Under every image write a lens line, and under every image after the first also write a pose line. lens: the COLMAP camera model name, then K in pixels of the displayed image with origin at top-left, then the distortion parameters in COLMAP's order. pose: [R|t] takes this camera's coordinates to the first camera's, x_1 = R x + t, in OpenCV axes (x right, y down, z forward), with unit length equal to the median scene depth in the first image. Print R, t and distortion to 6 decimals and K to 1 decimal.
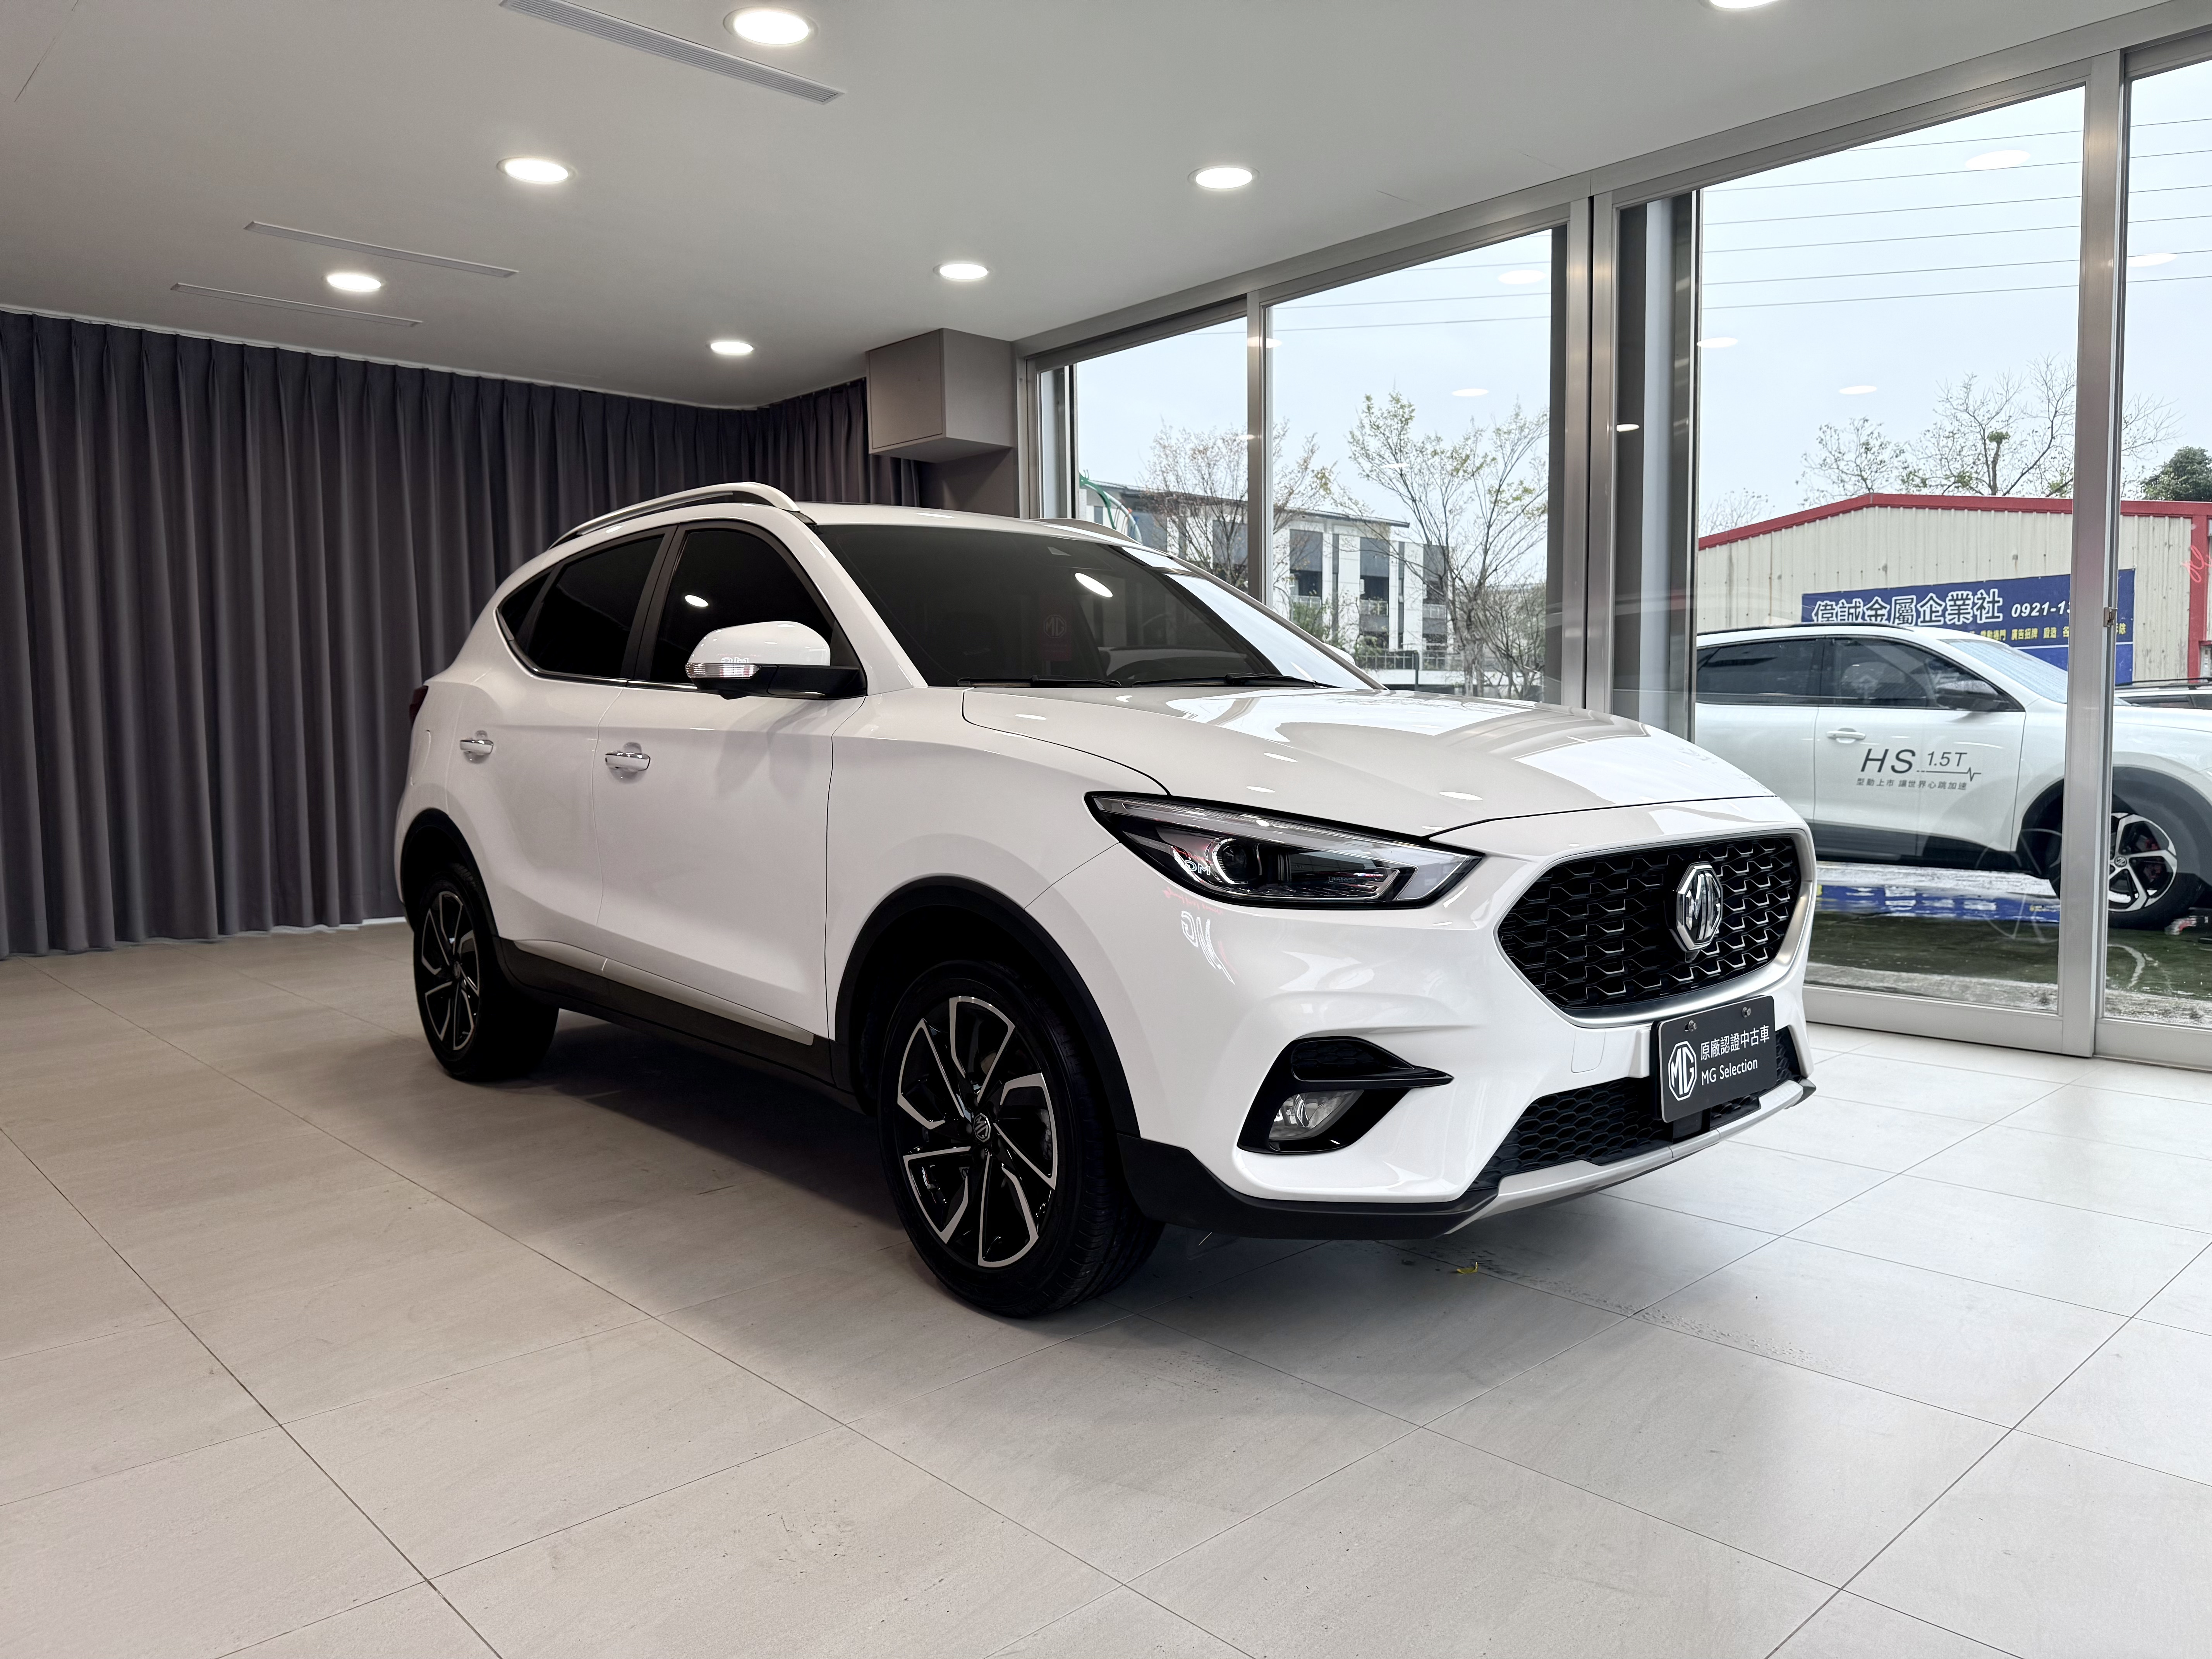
lens RADIAL K [[1562.9, 0, 1106.0], [0, 1562.9, 829.5], [0, 0, 1]] dist [0.003969, 0.001408]
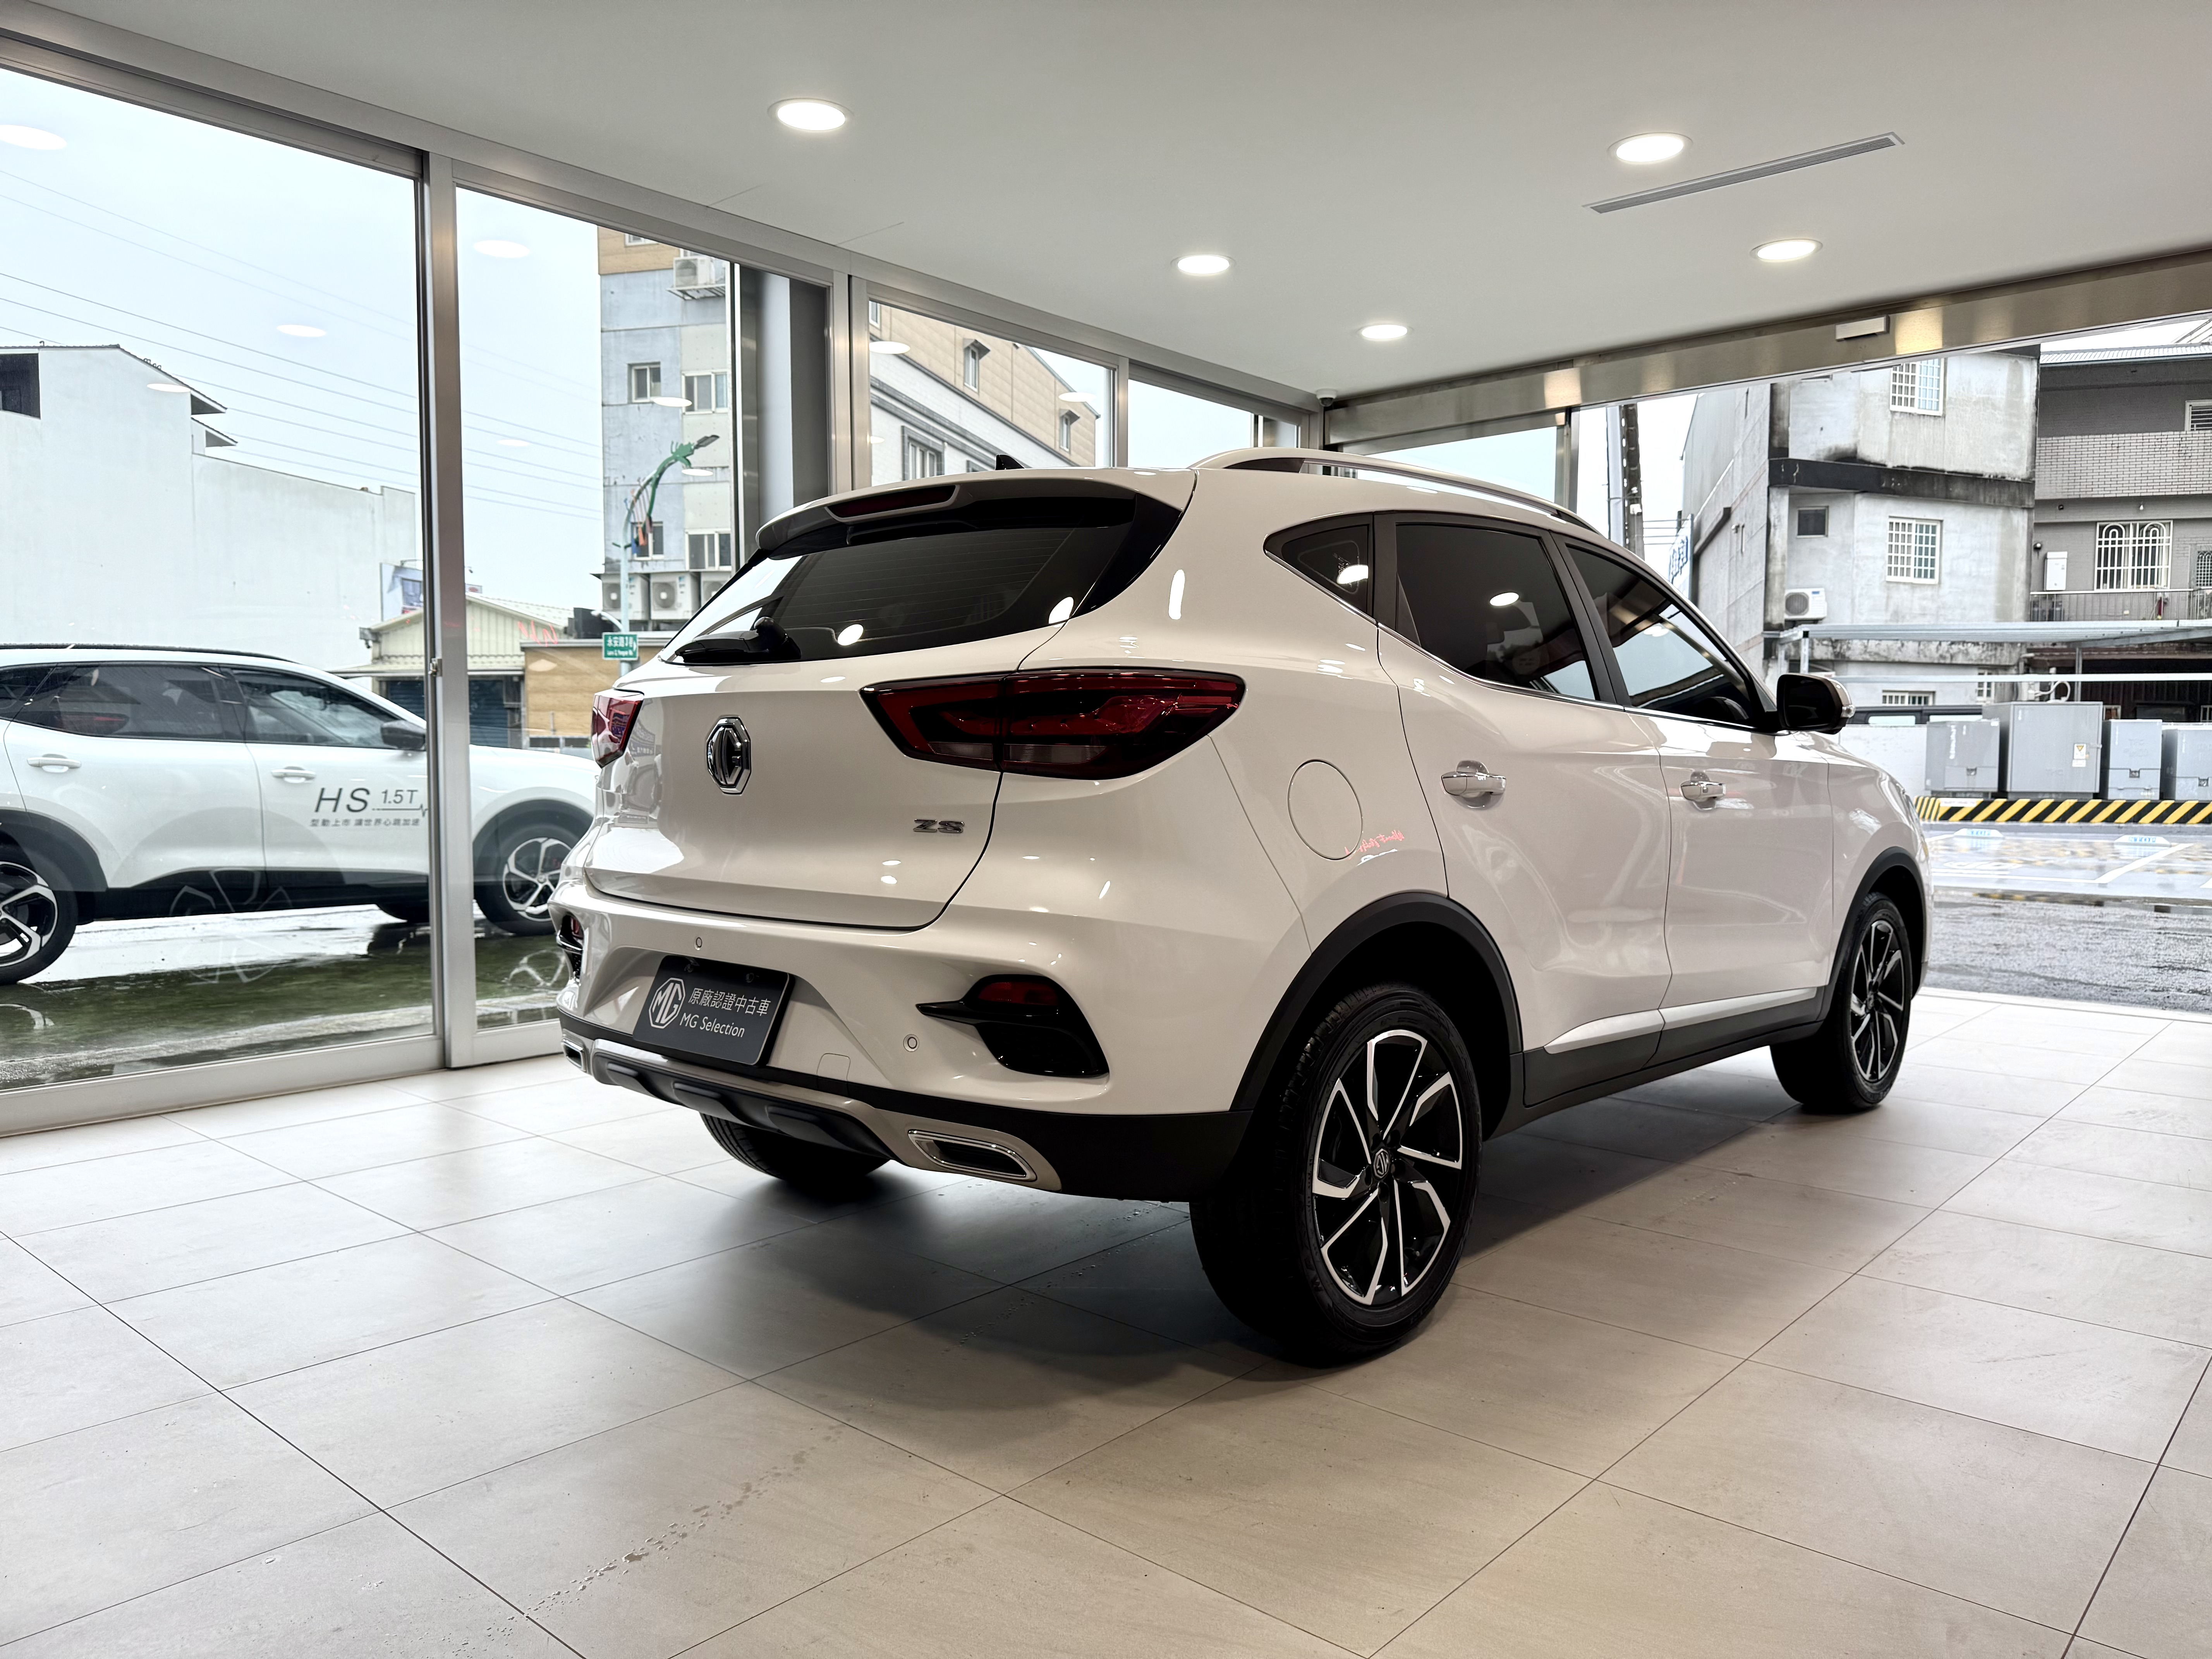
lens RADIAL K [[1581.9, 0, 1106.0], [0, 1581.9, 829.5], [0, 0, 1]] dist [-0.073711, 0.000420]
pose [[-0.166735, -0.034434, 0.985400, -0.550269], [0.064575, 0.996863, 0.045761, -0.040369], [-0.983885, 0.071262, -0.163989, 0.713668]]
